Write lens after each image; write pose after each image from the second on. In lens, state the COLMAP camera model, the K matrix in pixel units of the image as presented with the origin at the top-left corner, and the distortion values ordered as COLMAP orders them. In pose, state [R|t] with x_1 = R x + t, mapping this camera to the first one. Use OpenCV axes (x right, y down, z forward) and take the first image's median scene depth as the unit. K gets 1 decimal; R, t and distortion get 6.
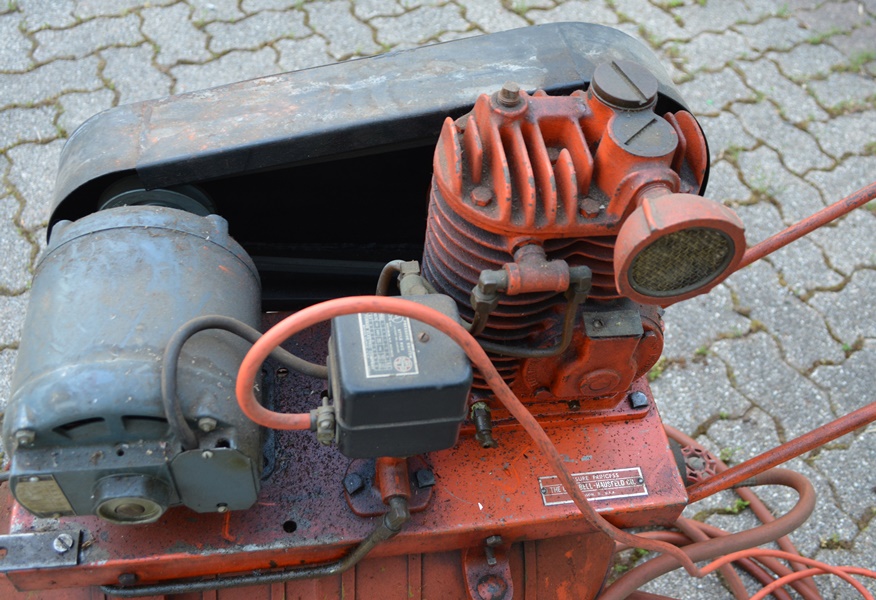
lens RADIAL K [[848.1, 0, 431.4], [0, 848.1, 226.8], [0, 0, 1]] dist [-0.078800, 0.000000]
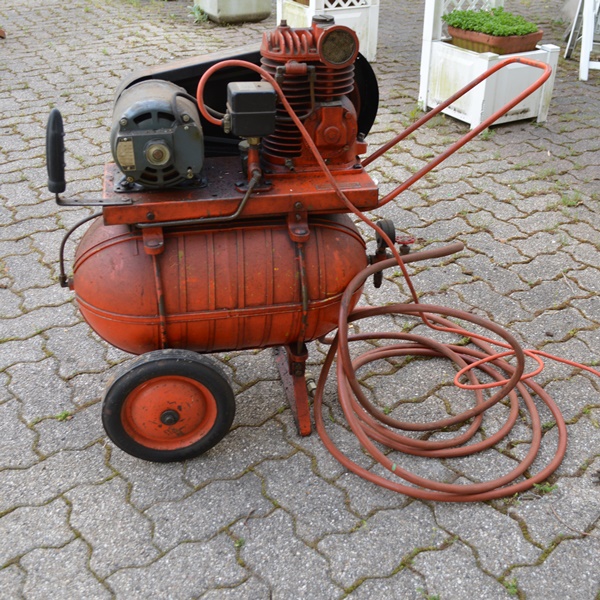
lens RADIAL K [[752.5, 0, 315.9], [0, 752.5, 299.3], [0, 0, 1]] dist [-0.080800, 0.000000]
pose [[0.995951, -0.086418, 0.024752, 0.020920], [0.089891, 0.955967, -0.279367, 0.546750], [0.000480, 0.280461, 0.959865, -0.445466]]
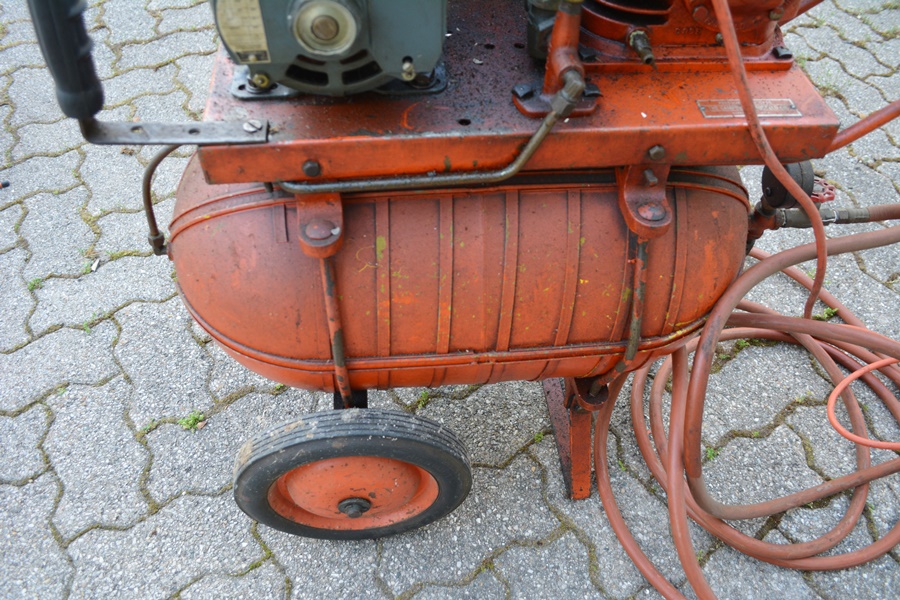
lens RADIAL K [[696.2, 0, 452.3], [0, 696.2, 296.3], [0, 0, 1]] dist [-0.084240, 0.016120]
pose [[0.997306, -0.003037, -0.073286, -0.050807], [0.005798, 0.999280, 0.037492, 0.227207], [0.073120, -0.037815, 0.996606, 0.052696]]
